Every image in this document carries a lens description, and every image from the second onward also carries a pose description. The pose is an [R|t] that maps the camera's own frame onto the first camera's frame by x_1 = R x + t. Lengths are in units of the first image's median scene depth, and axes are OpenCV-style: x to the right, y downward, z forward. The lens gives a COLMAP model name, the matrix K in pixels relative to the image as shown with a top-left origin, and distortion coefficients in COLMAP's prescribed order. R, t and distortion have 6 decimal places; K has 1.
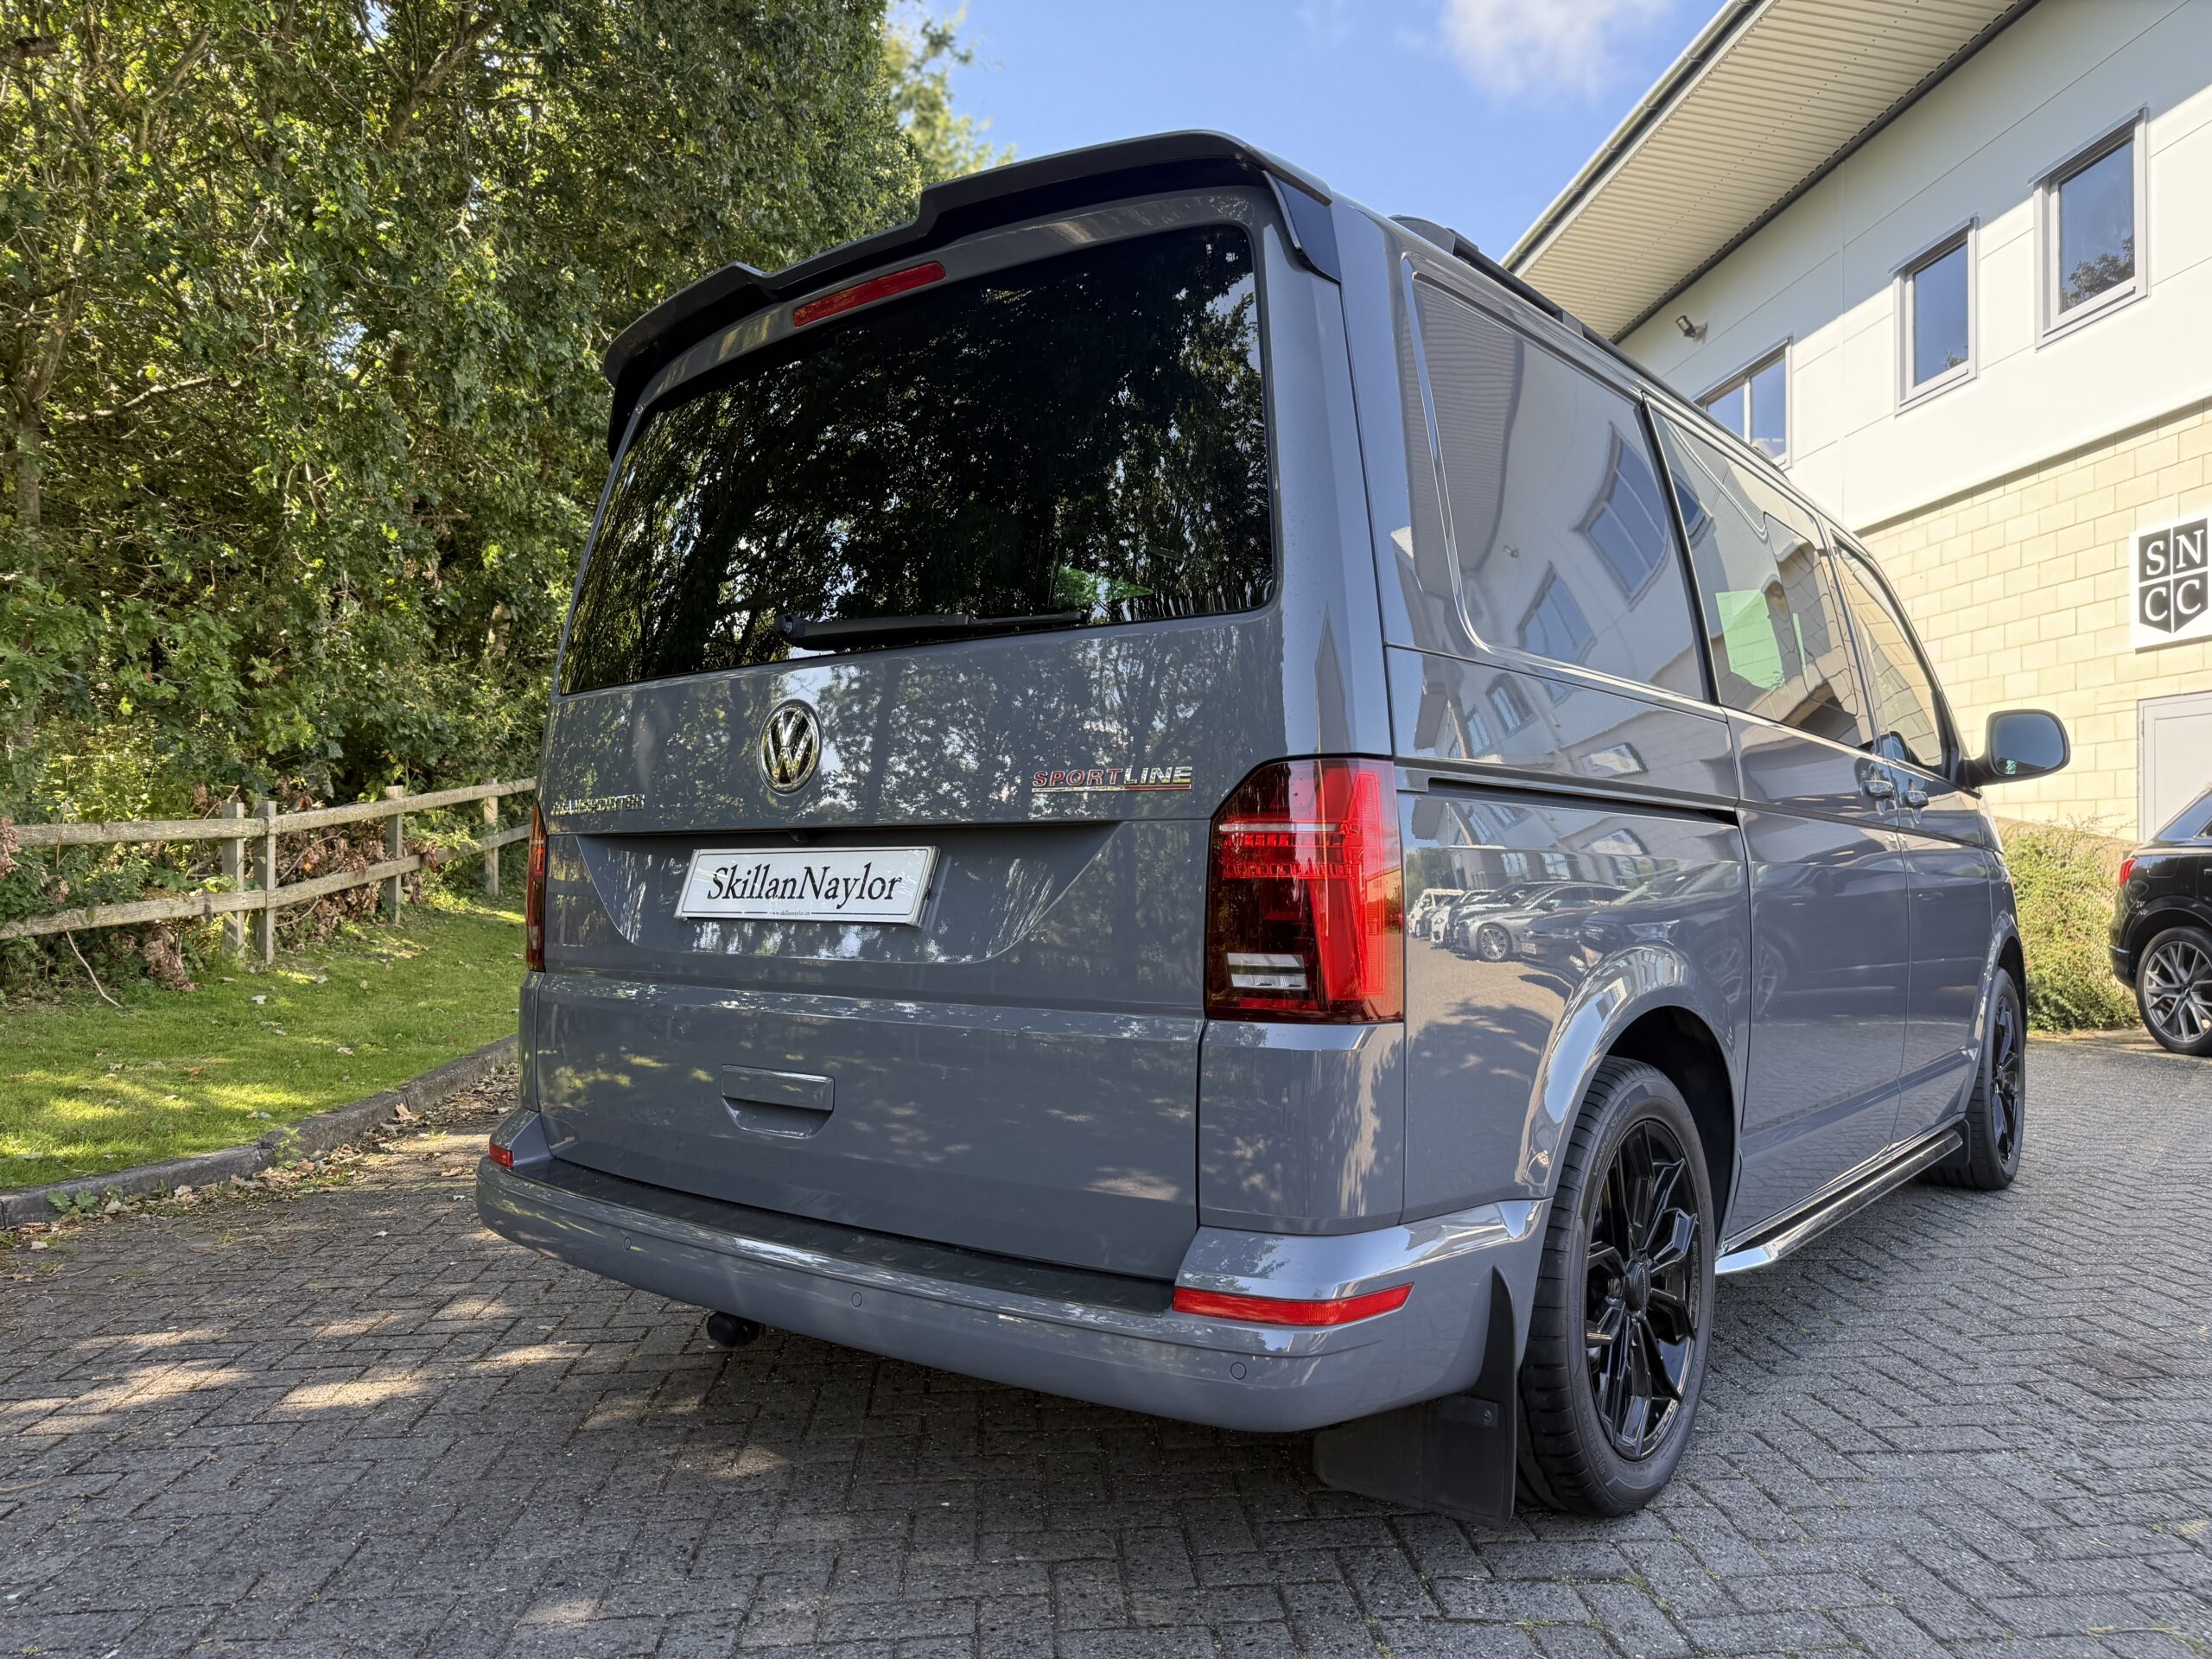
lens RADIAL K [[1555.9, 0, 1087.0], [0, 1555.9, 871.5], [0, 0, 1]] dist [0.001118, -0.010087]
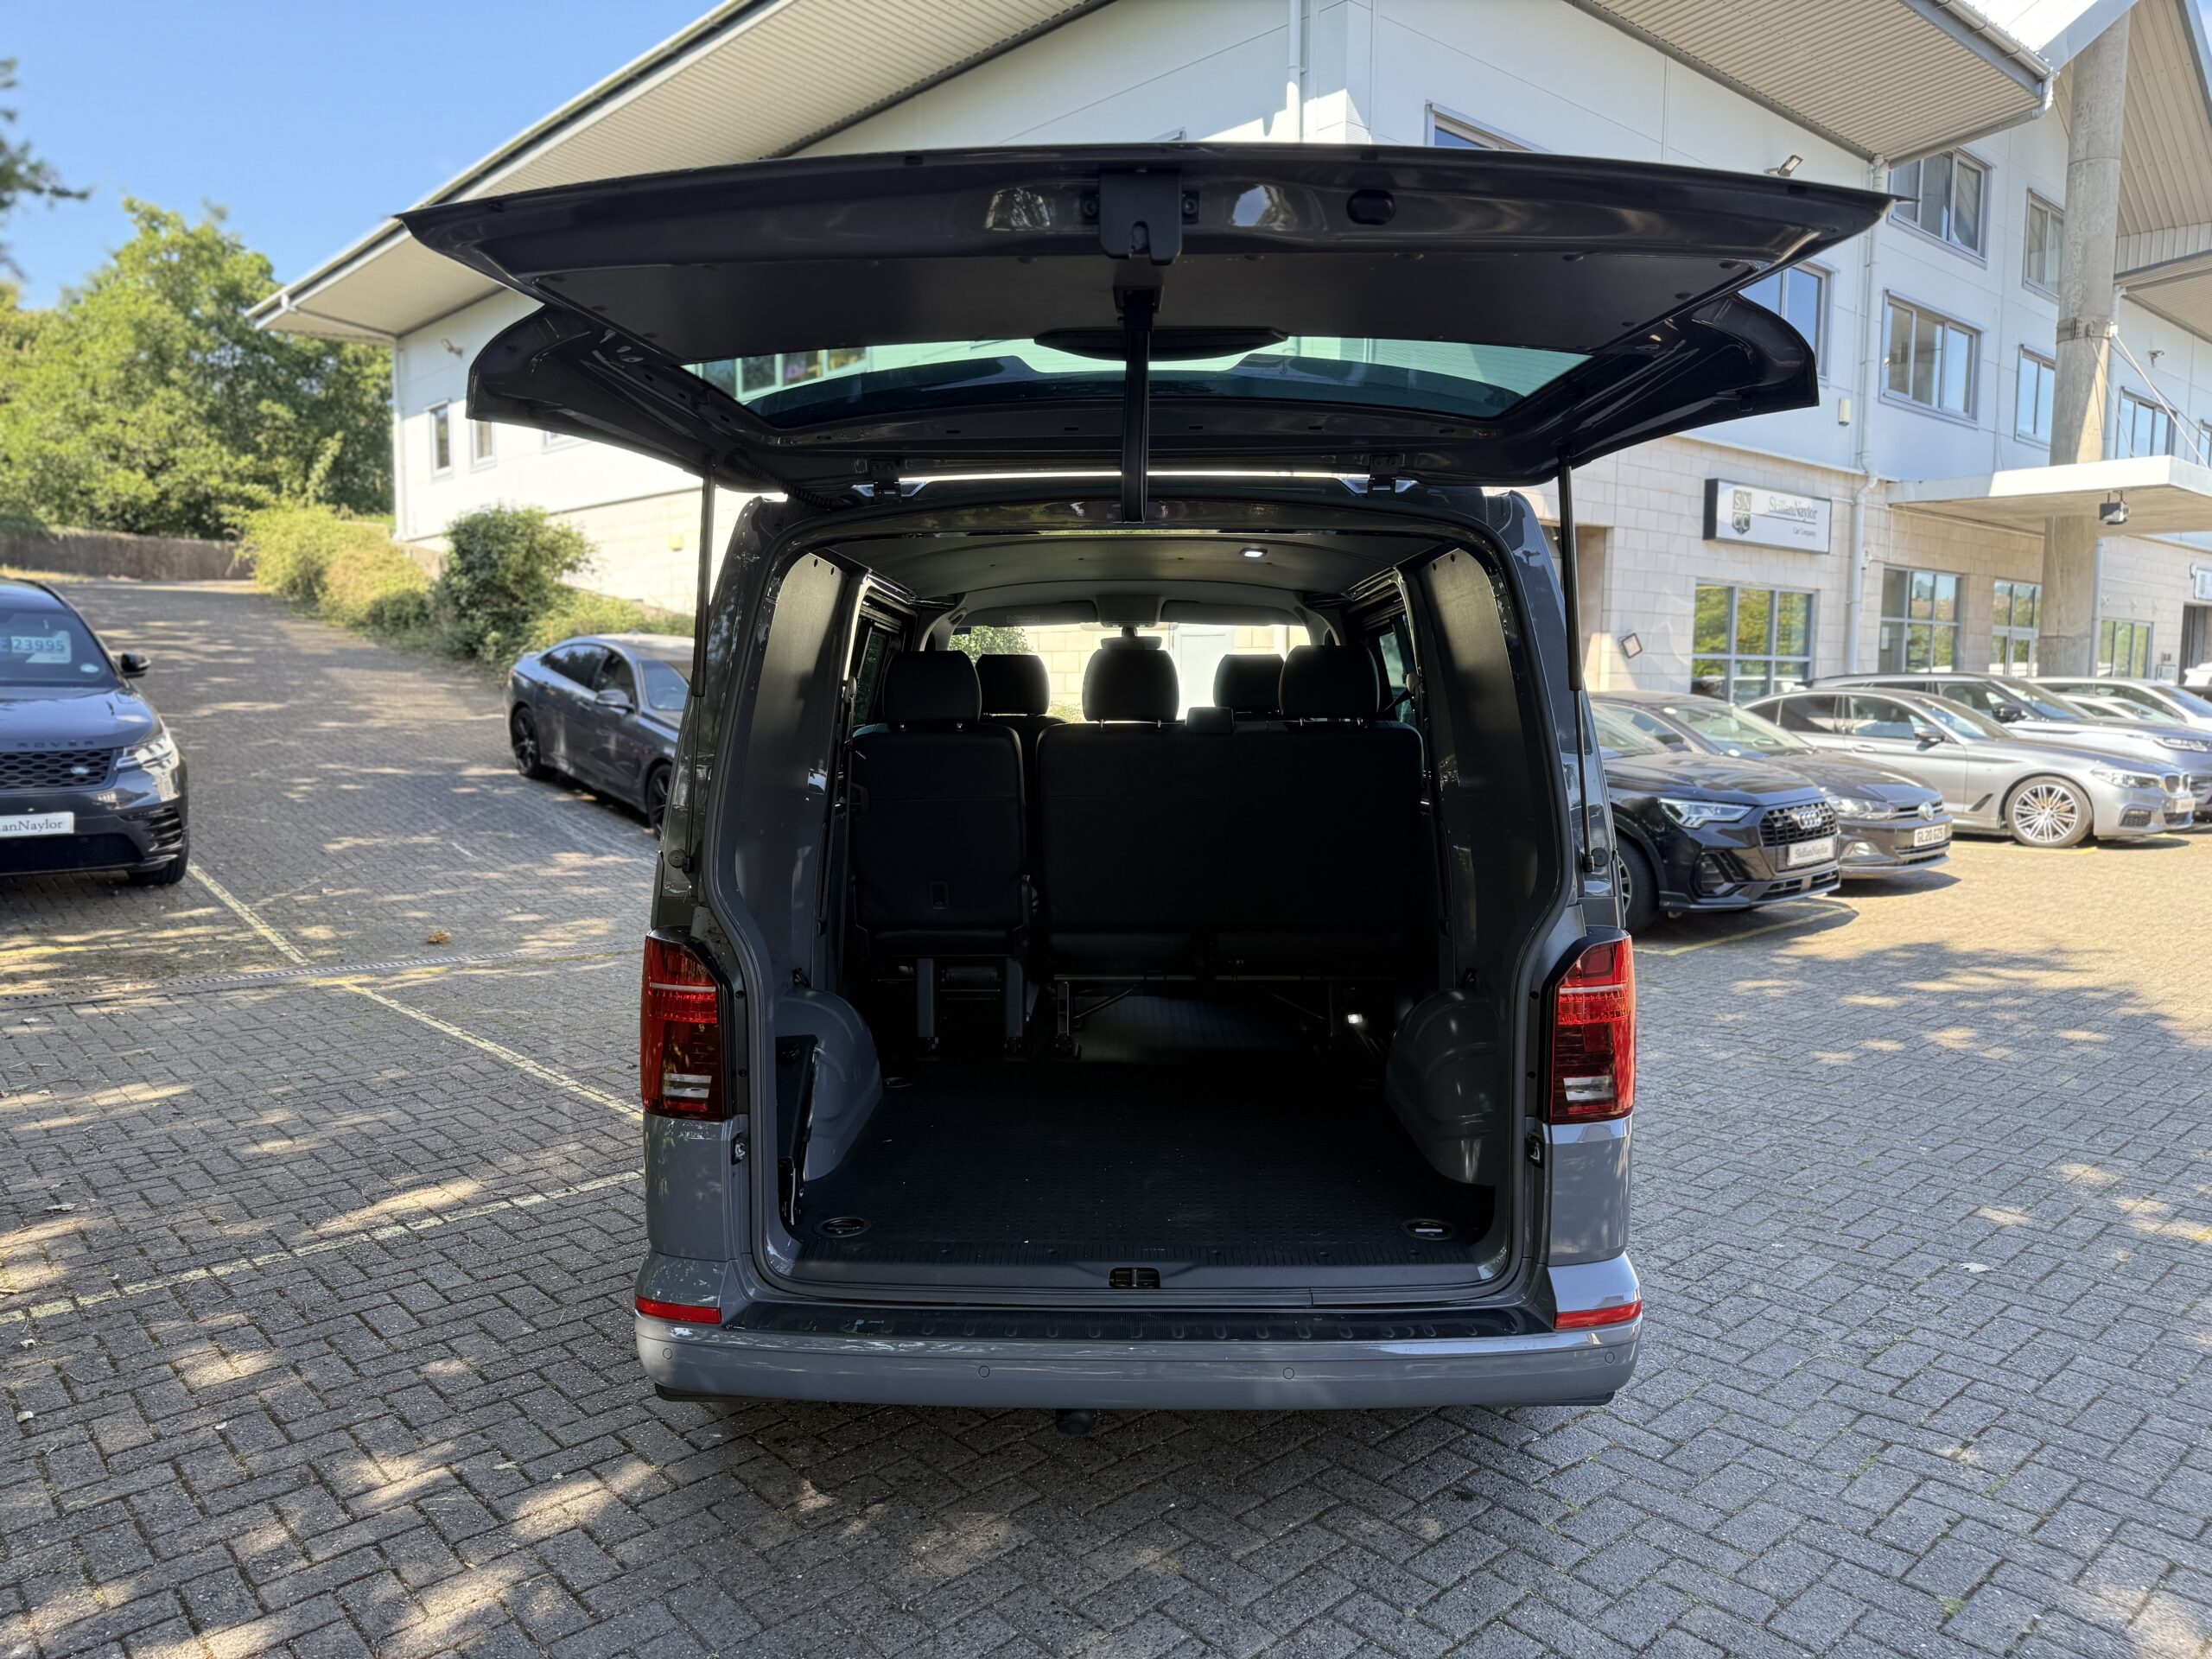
lens RADIAL K [[1545.4, 0, 1102.8], [0, 1545.4, 856.4], [0, 0, 1]] dist [0.004878, -0.015876]
pose [[0.783940, -0.061839, 0.617749, -0.525213], [-0.002753, 0.994671, 0.103064, -0.139859], [-0.620830, -0.082497, 0.779592, 0.079601]]
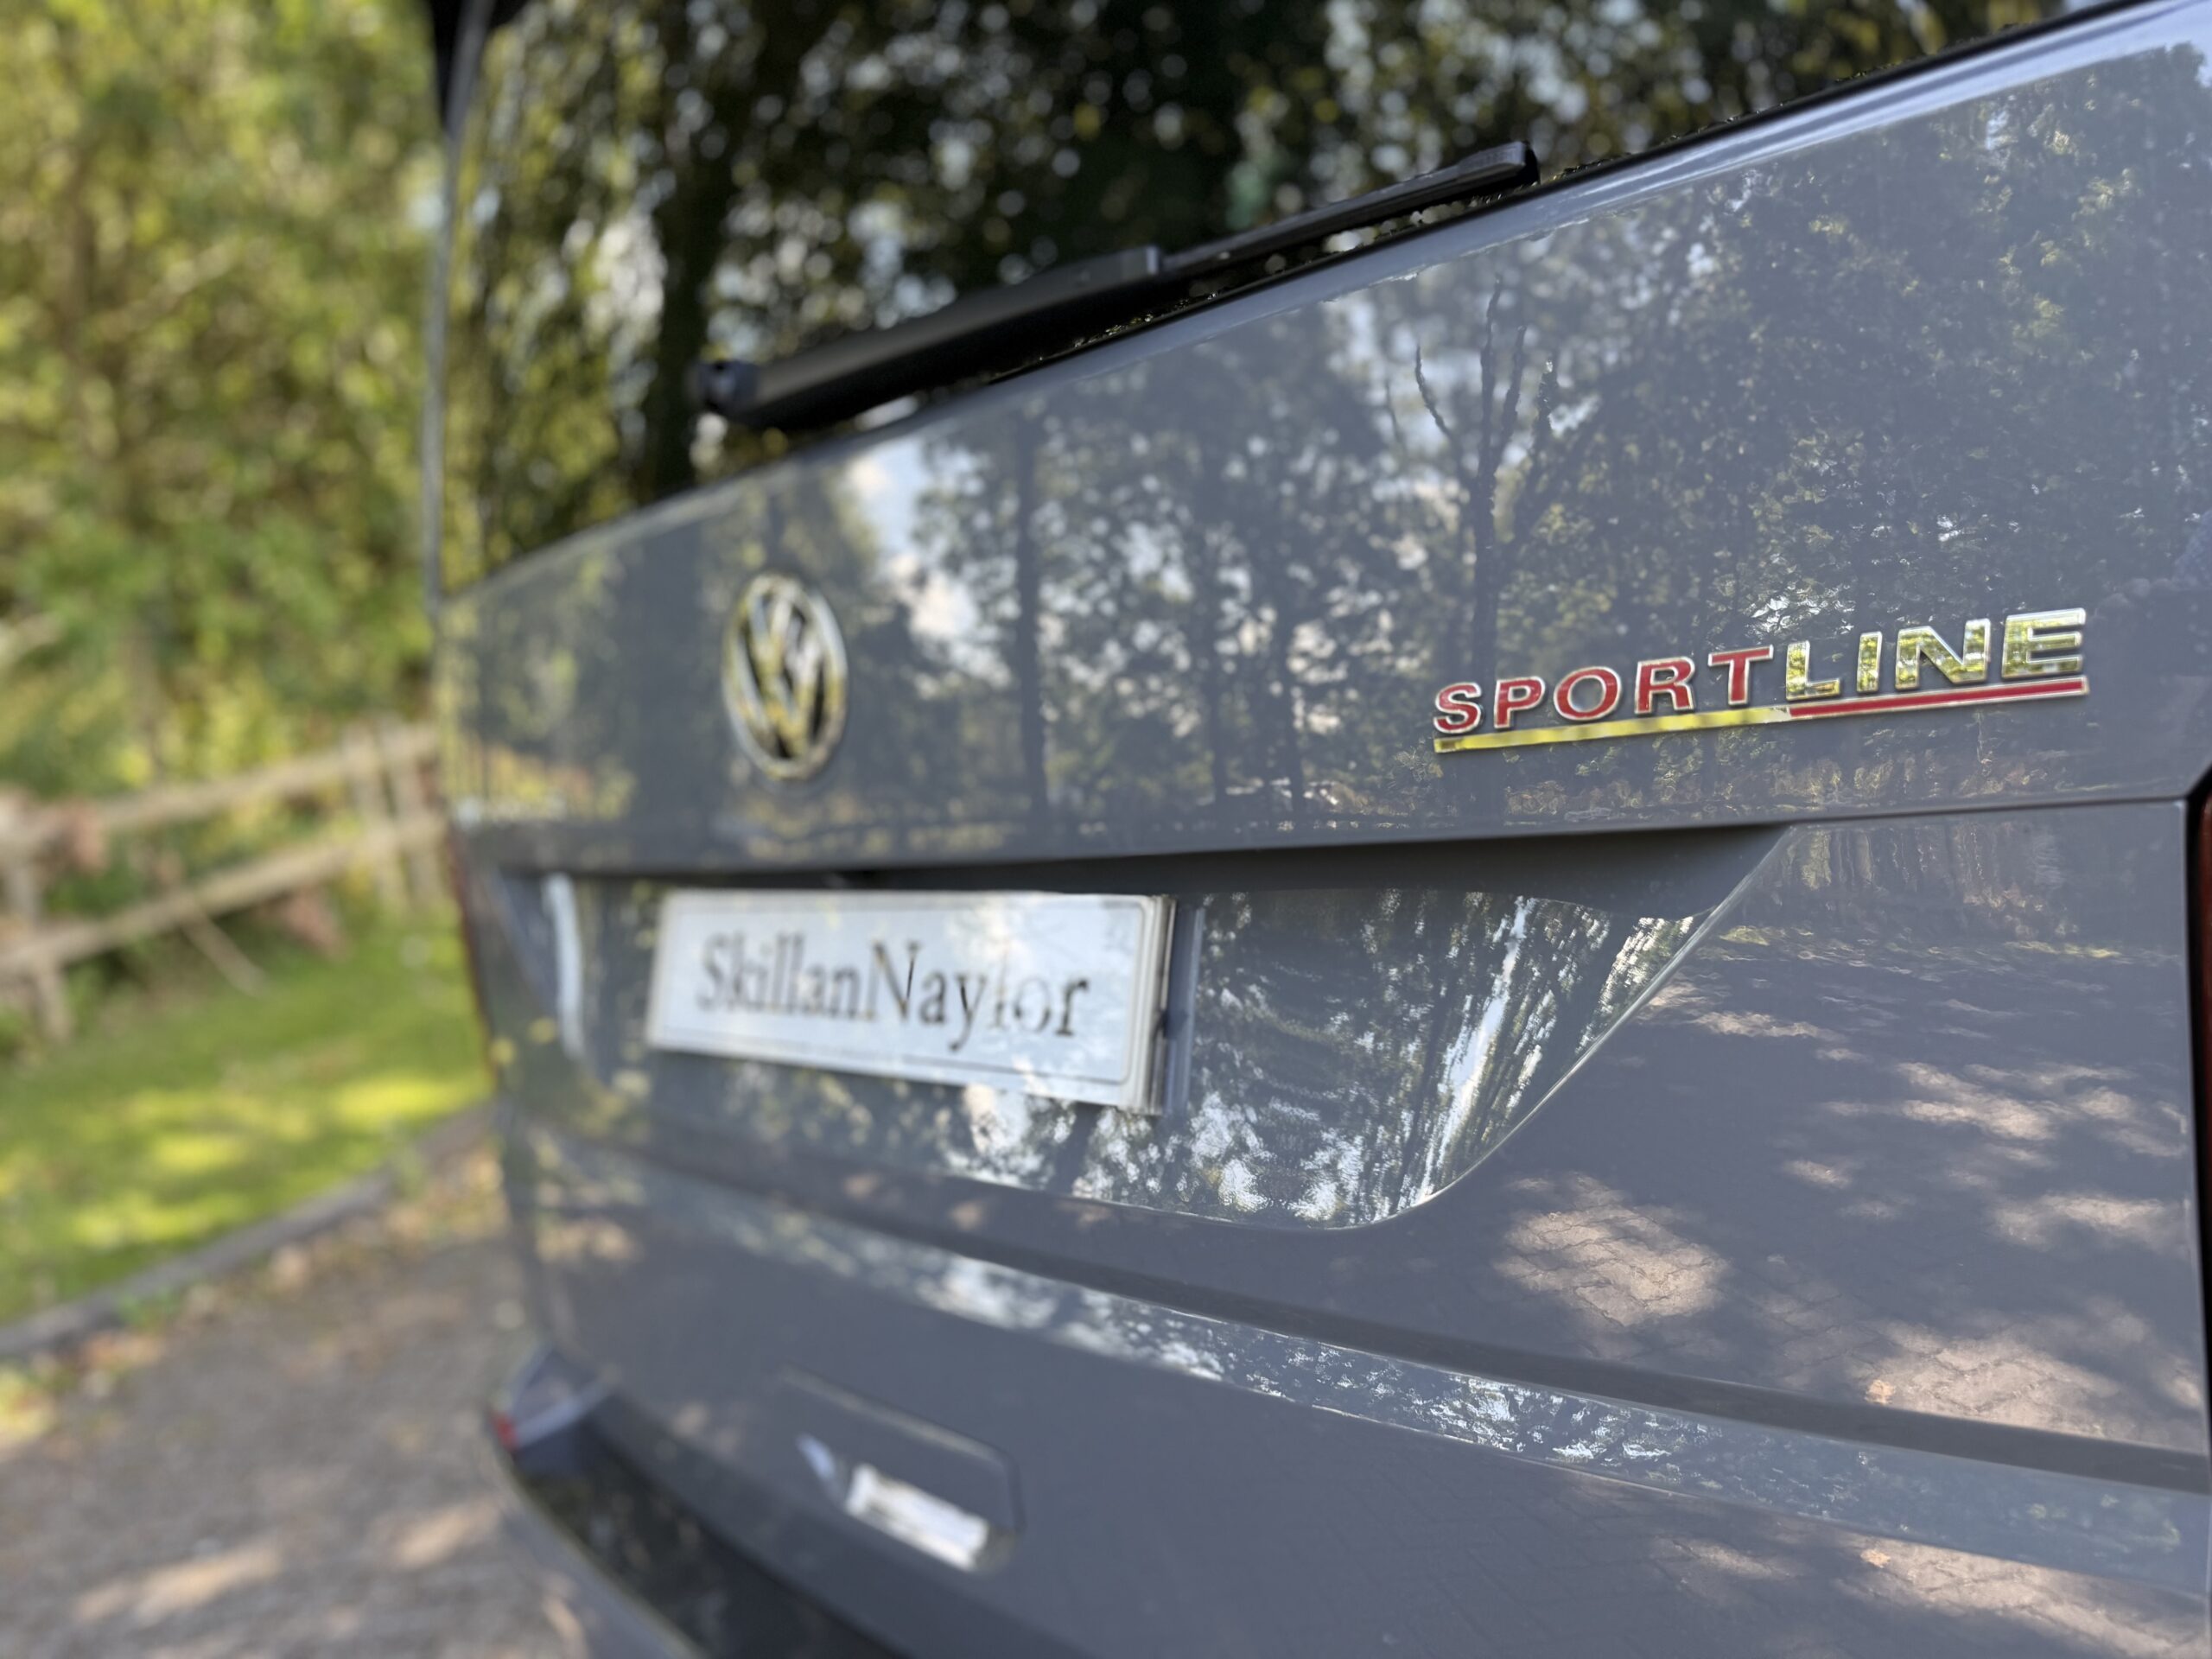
lens RADIAL K [[1545.2, 0, 1108.1], [0, 1545.2, 861.0], [0, 0, 1]] dist [0.006960, -0.018906]
pose [[0.980770, -0.142584, -0.133264, -0.031549], [0.160272, 0.978062, 0.133072, -0.042511], [0.111367, -0.151871, 0.982106, 0.340142]]
